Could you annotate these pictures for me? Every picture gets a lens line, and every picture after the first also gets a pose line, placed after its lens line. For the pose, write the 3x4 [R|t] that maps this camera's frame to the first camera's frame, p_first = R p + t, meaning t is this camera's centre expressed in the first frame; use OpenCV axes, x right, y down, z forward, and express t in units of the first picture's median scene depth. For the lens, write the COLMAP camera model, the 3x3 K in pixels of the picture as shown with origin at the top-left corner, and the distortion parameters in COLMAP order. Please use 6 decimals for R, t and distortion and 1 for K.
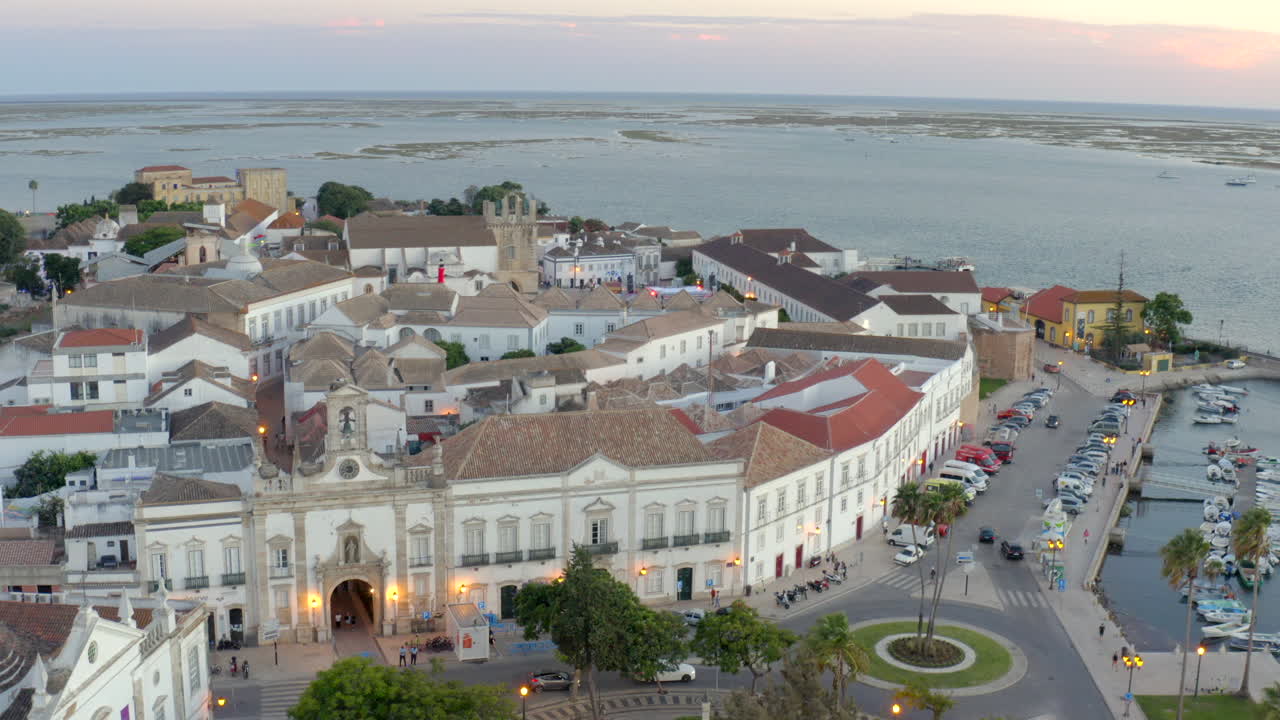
lens RADIAL K [[1443.3, 0, 623.5], [0, 1443.3, 316.6], [0, 0, 1]] dist [-0.182341, -0.028597]
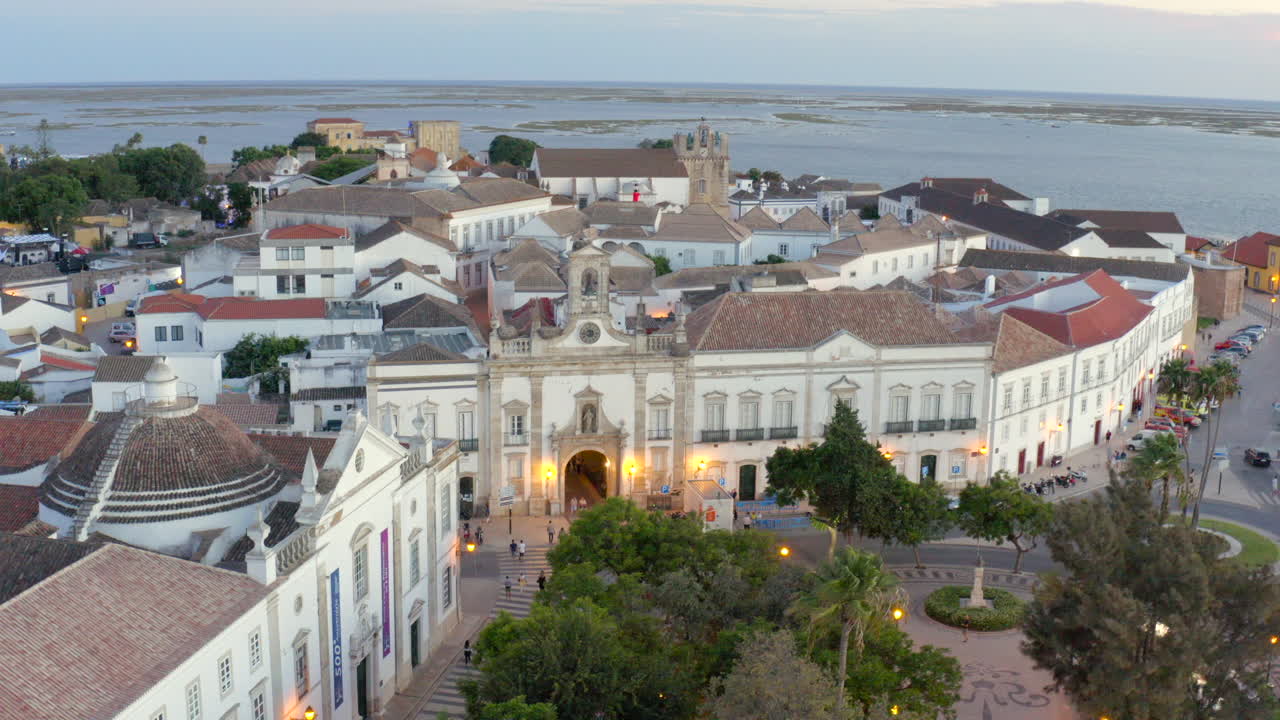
lens RADIAL K [[1443.3, 0, 623.5], [0, 1443.3, 316.6], [0, 0, 1]] dist [-0.182341, -0.028597]
pose [[0.994940, 0.019956, -0.098474, -0.058351], [-0.019403, 0.999790, 0.006570, 0.069792], [0.098584, -0.004626, 0.995118, 0.030377]]
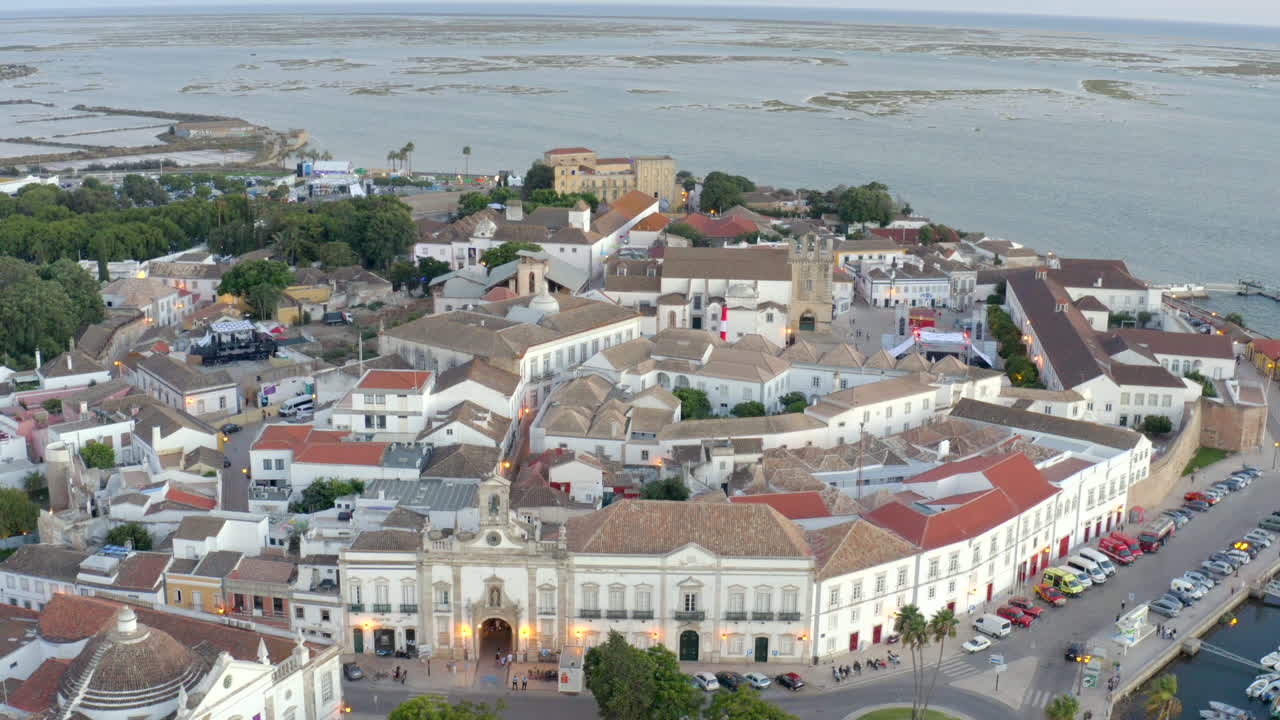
lens RADIAL K [[1443.3, 0, 623.5], [0, 1443.3, 316.6], [0, 0, 1]] dist [-0.182341, -0.028597]
pose [[0.942351, 0.073233, -0.326514, 0.272090], [-0.054432, 0.996310, 0.066363, -0.154429], [0.330169, -0.044764, 0.942860, -0.171163]]
